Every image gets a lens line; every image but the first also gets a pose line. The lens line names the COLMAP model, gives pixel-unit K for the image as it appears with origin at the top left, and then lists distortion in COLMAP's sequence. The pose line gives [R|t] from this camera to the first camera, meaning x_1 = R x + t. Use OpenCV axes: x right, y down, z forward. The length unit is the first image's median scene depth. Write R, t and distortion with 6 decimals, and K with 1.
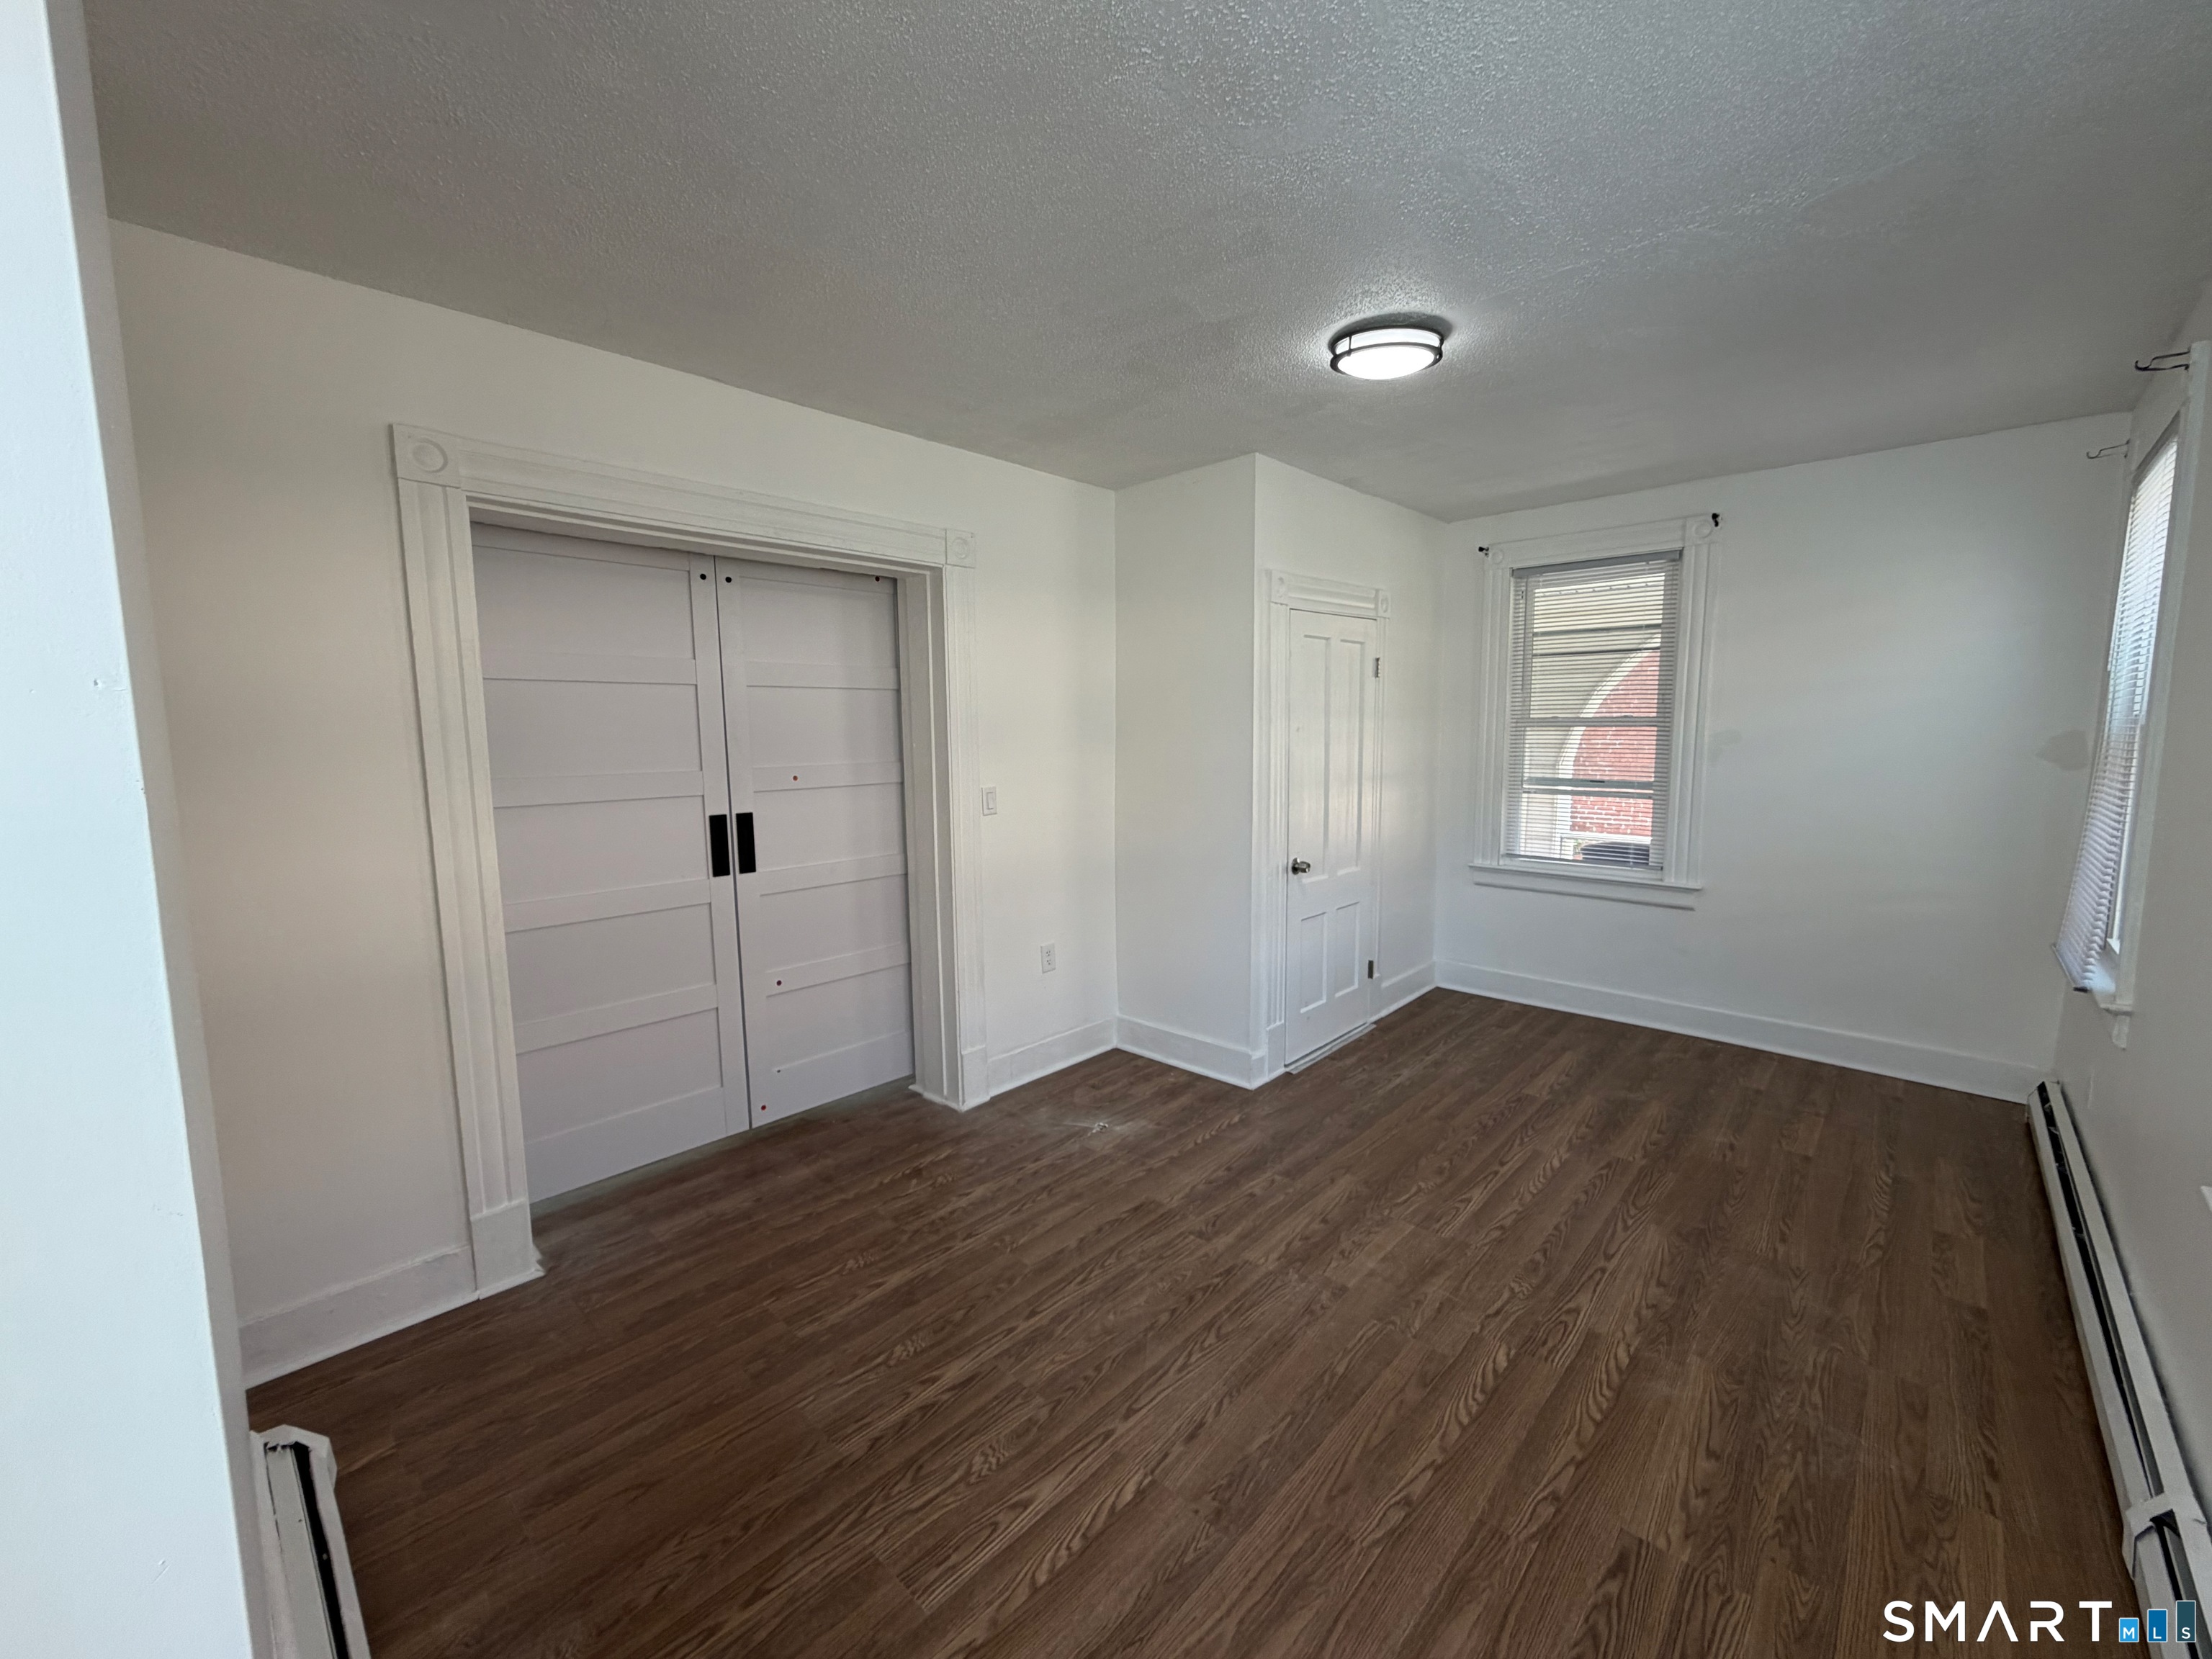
lens RADIAL K [[887.5, 0, 1107.8], [0, 887.5, 827.8], [0, 0, 1]] dist [0.001202, 0.000401]
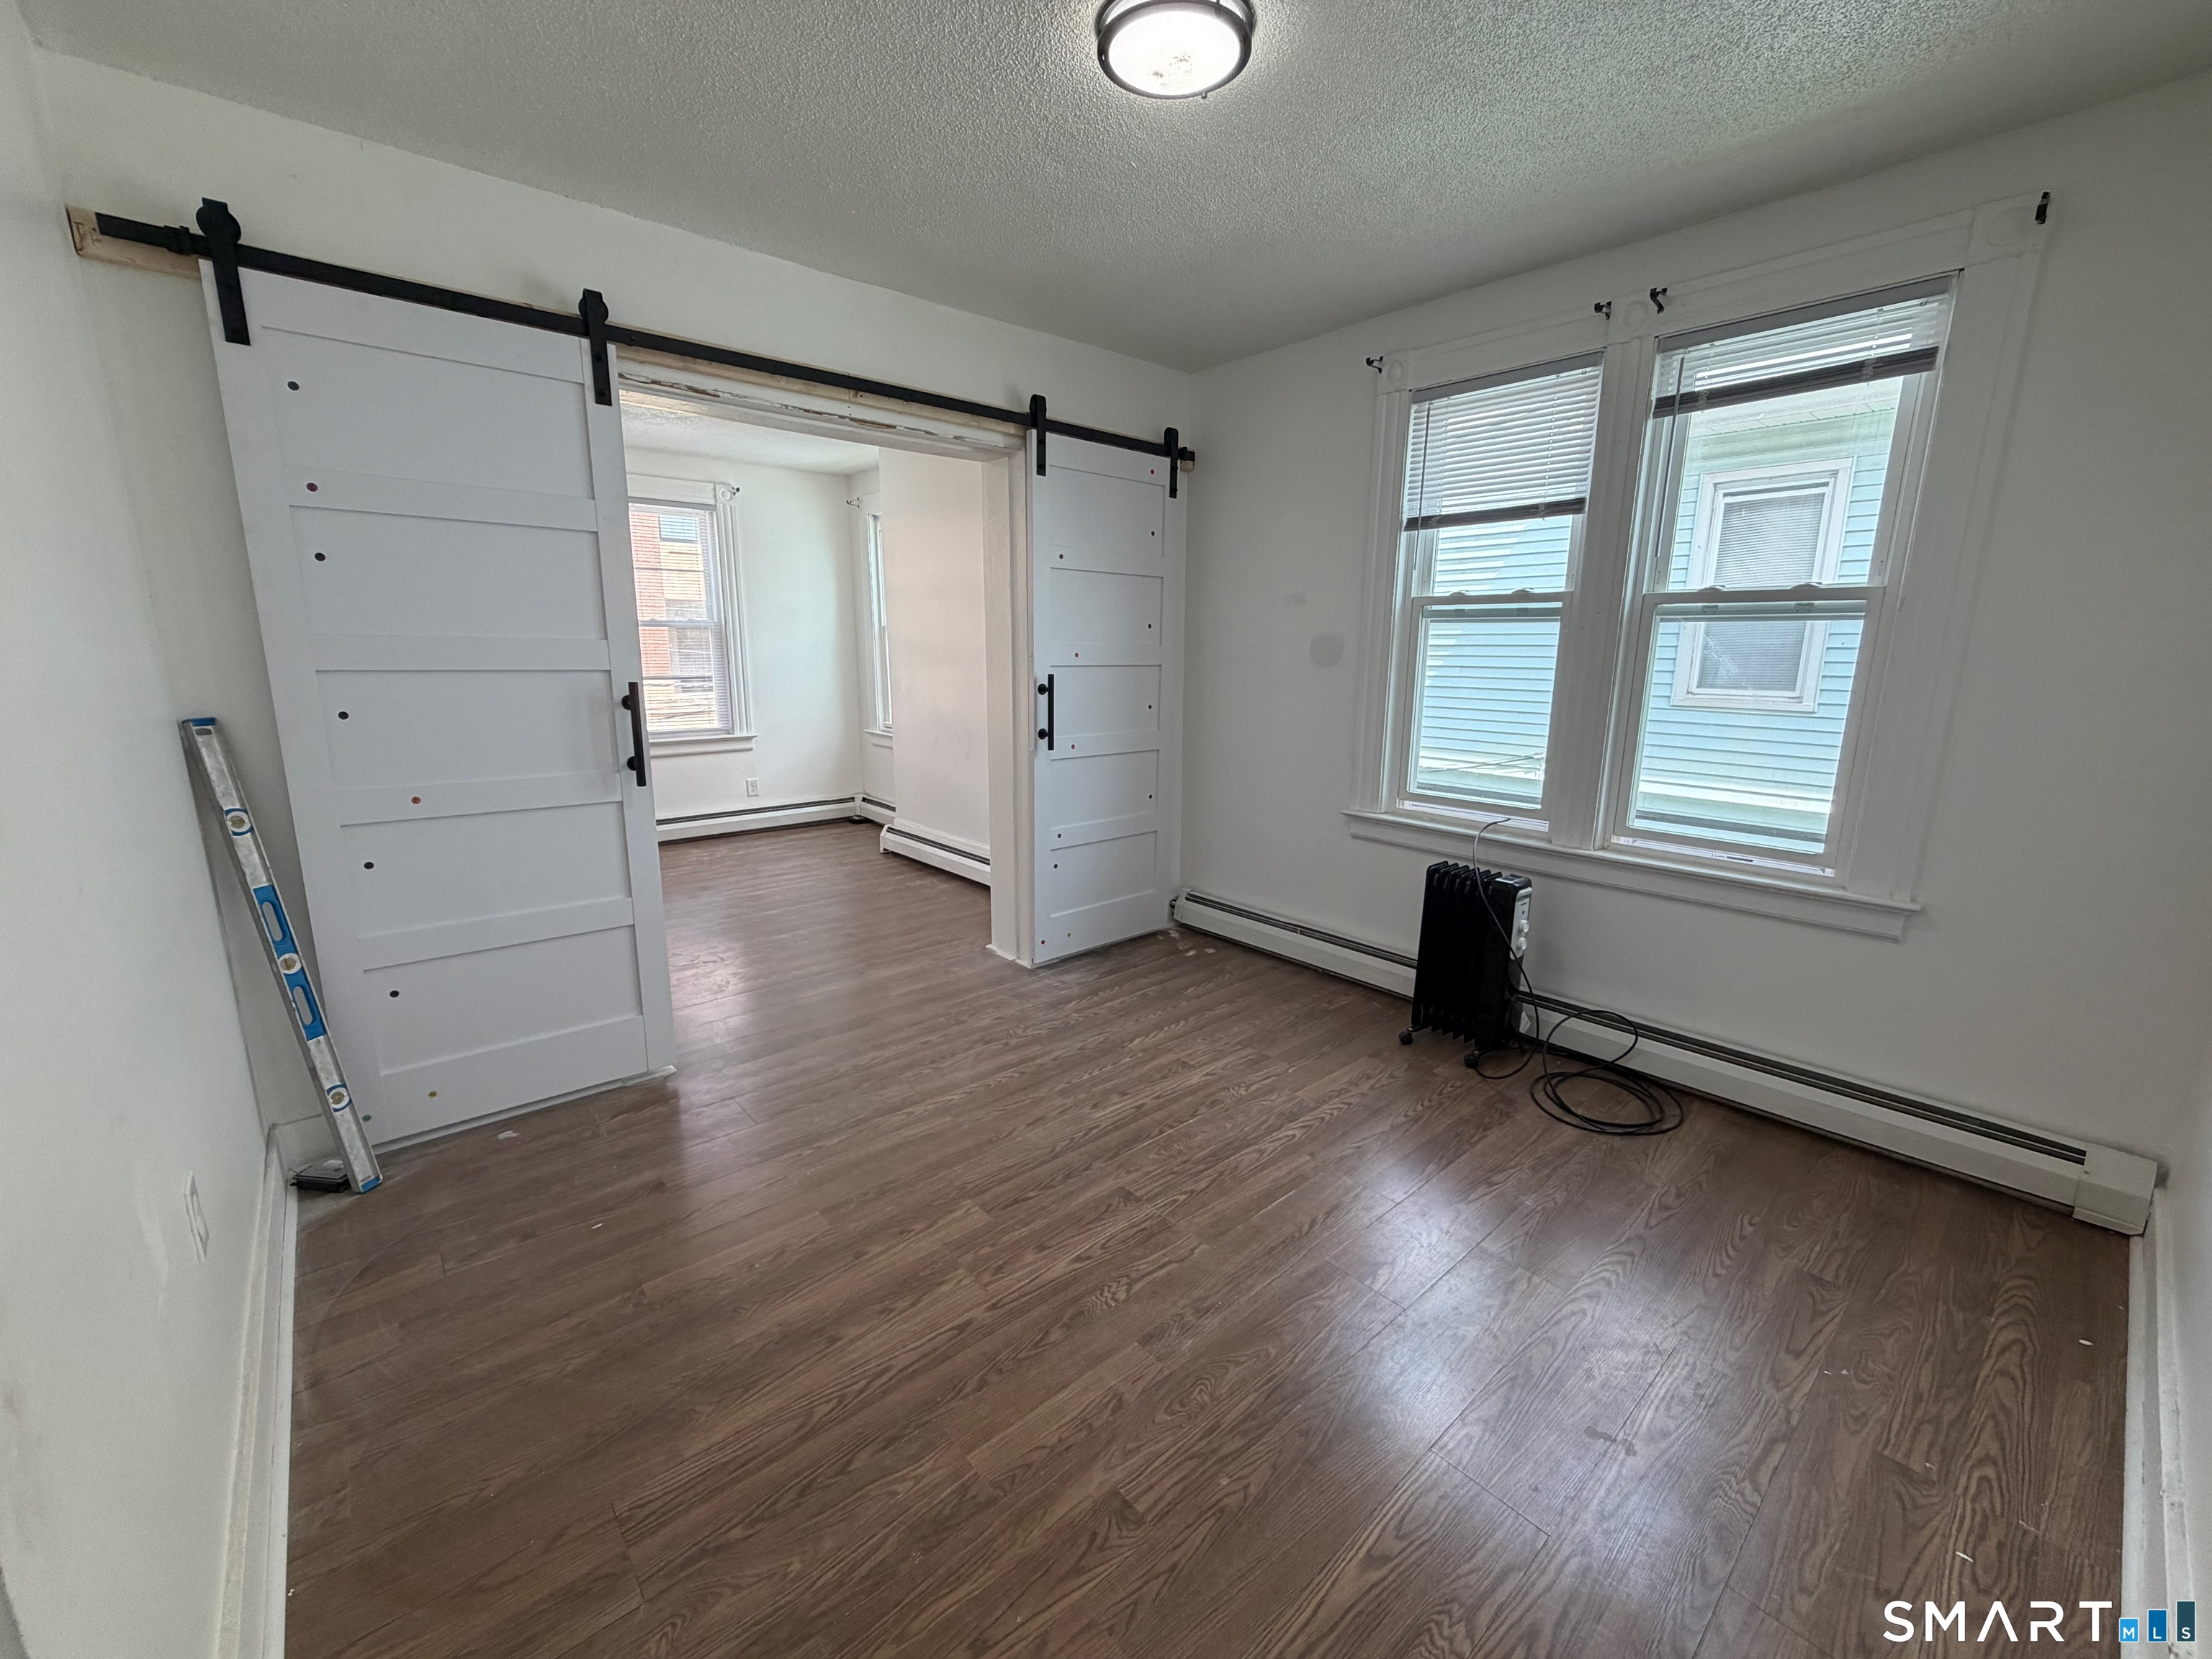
lens RADIAL K [[887.5, 0, 1104.5], [0, 887.5, 829.6], [0, 0, 1]] dist [0.001202, 0.000401]
pose [[-0.995316, -0.010909, 0.096053, -0.854753], [0.018895, 0.952495, 0.303968, -0.167298], [-0.094806, 0.304360, -0.947828, 2.100215]]
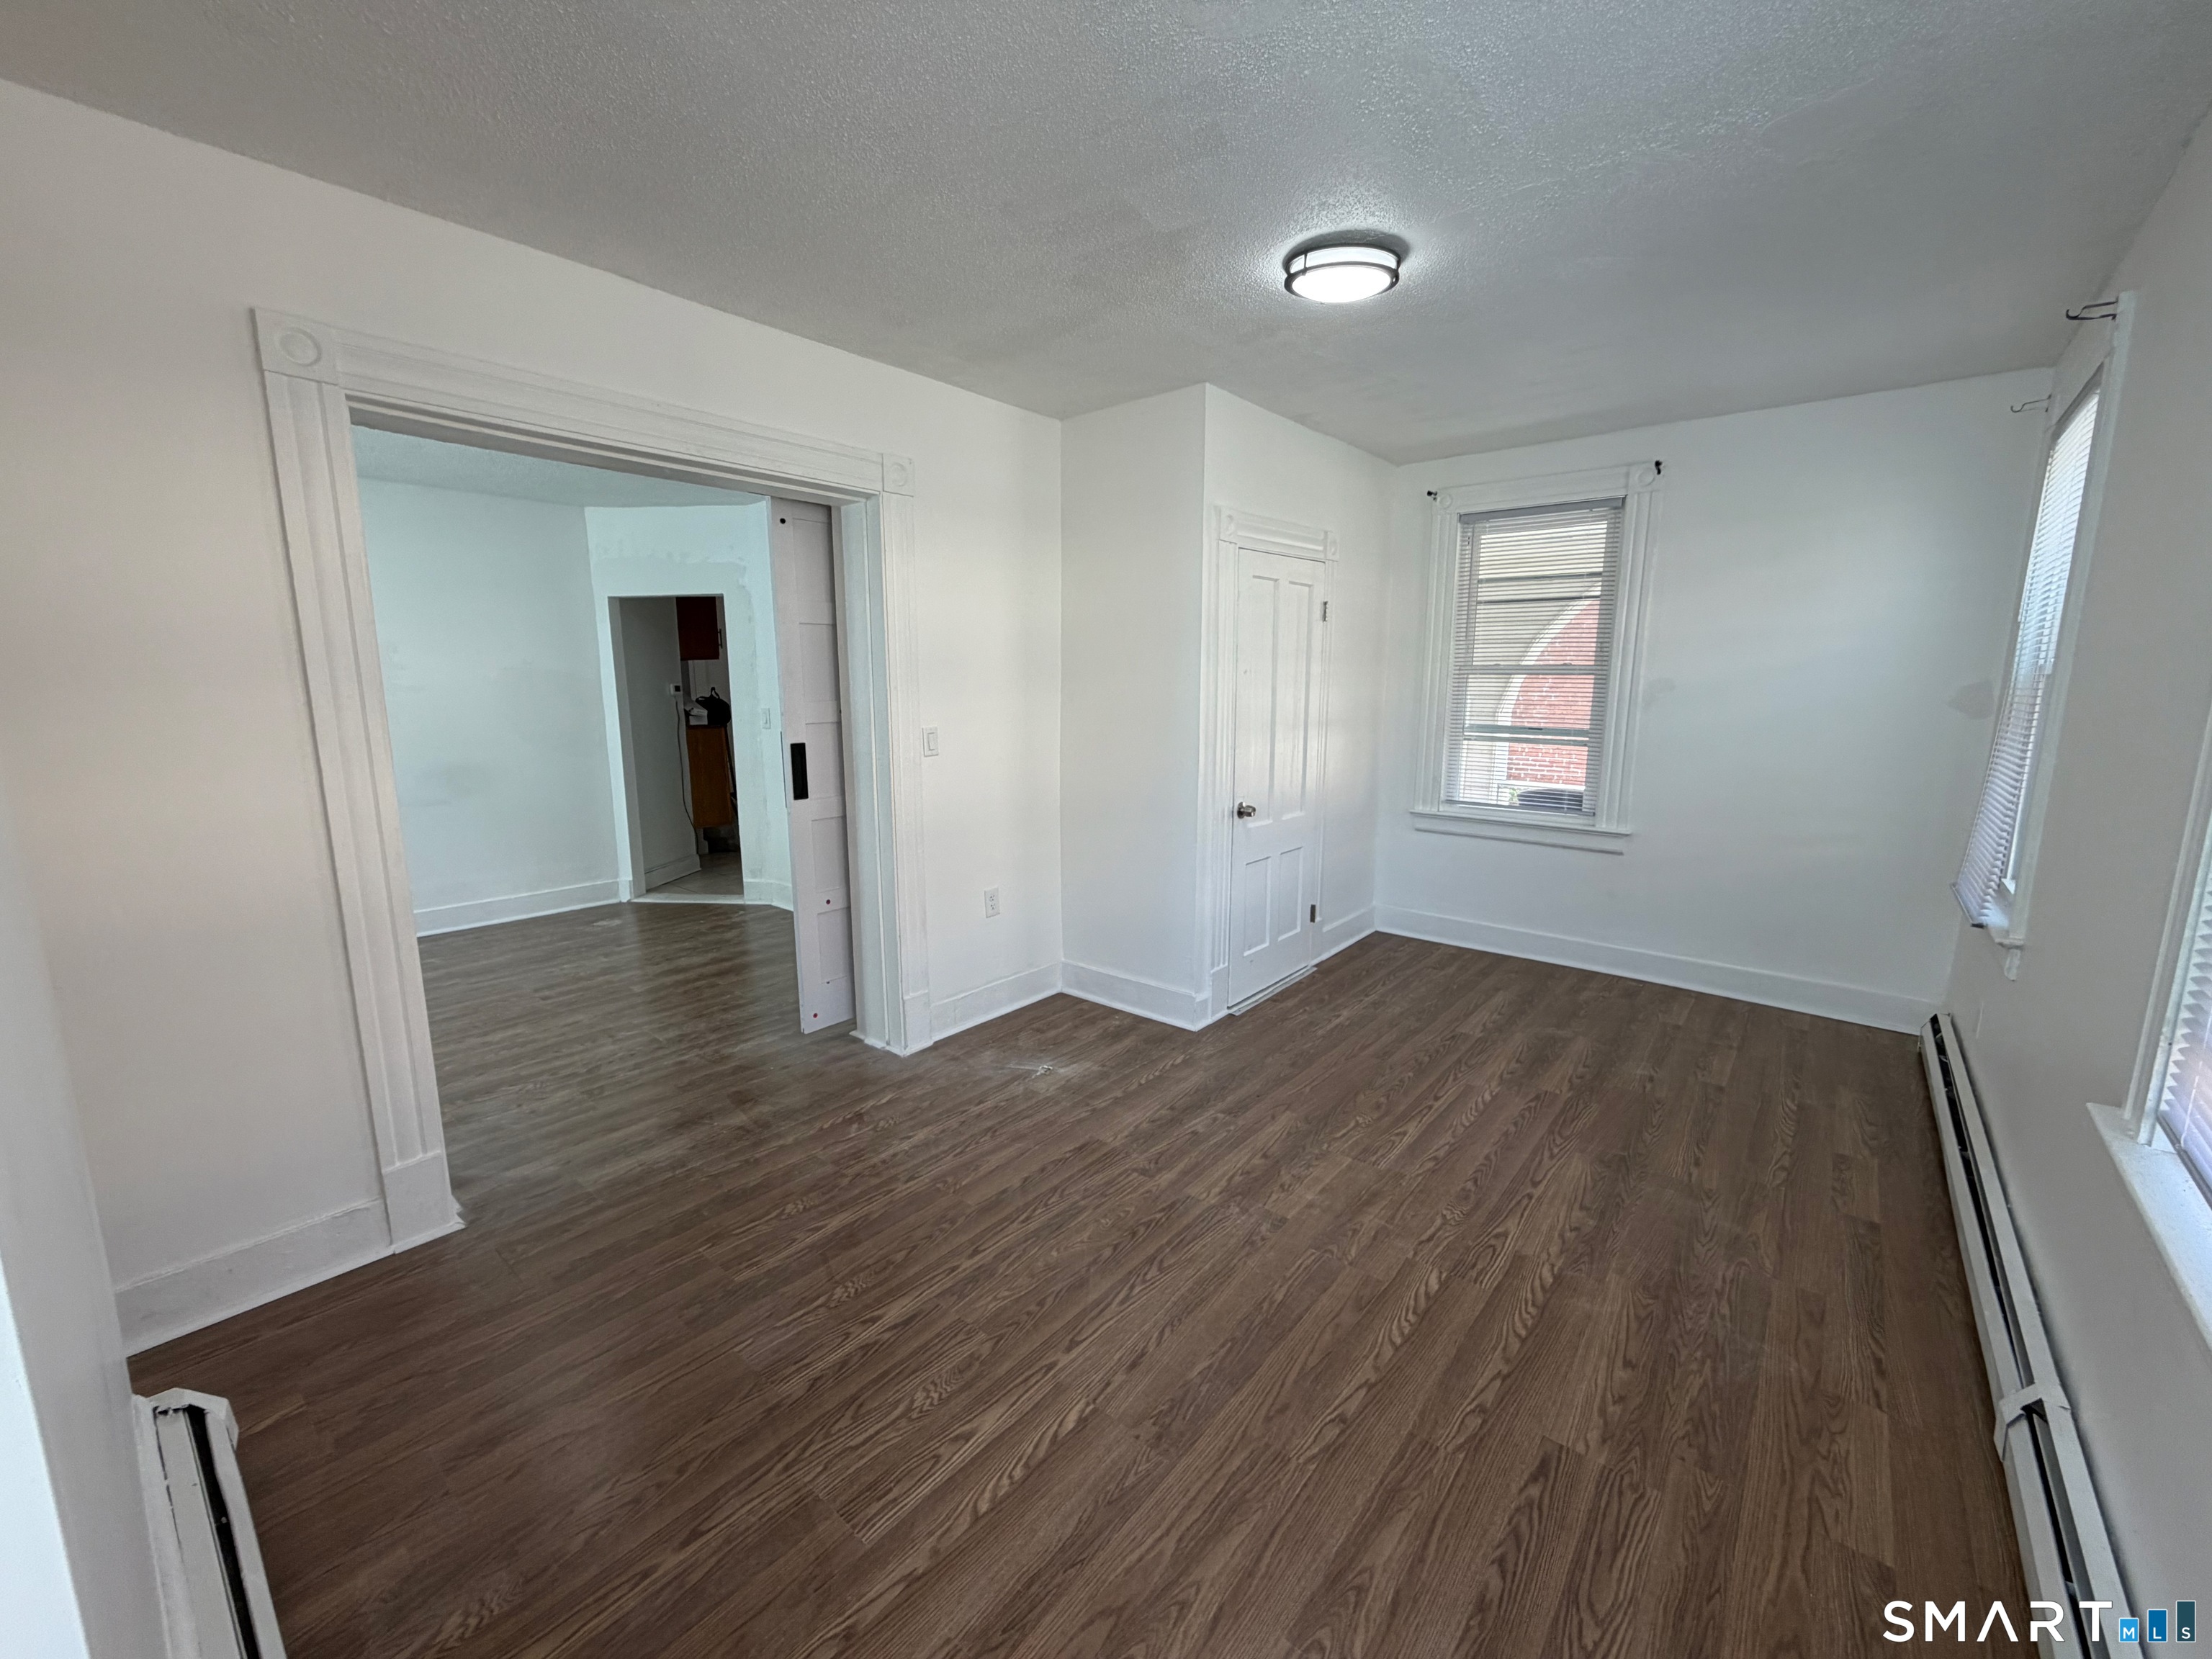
lens RADIAL K [[887.5, 0, 1108.1], [0, 887.5, 827.3], [0, 0, 1]] dist [0.001202, 0.000401]
pose [[0.998131, 0.001762, 0.061092, 0.002174], [-0.005107, 0.998493, 0.054639, 0.014630], [-0.060904, -0.054849, 0.996635, 0.022034]]
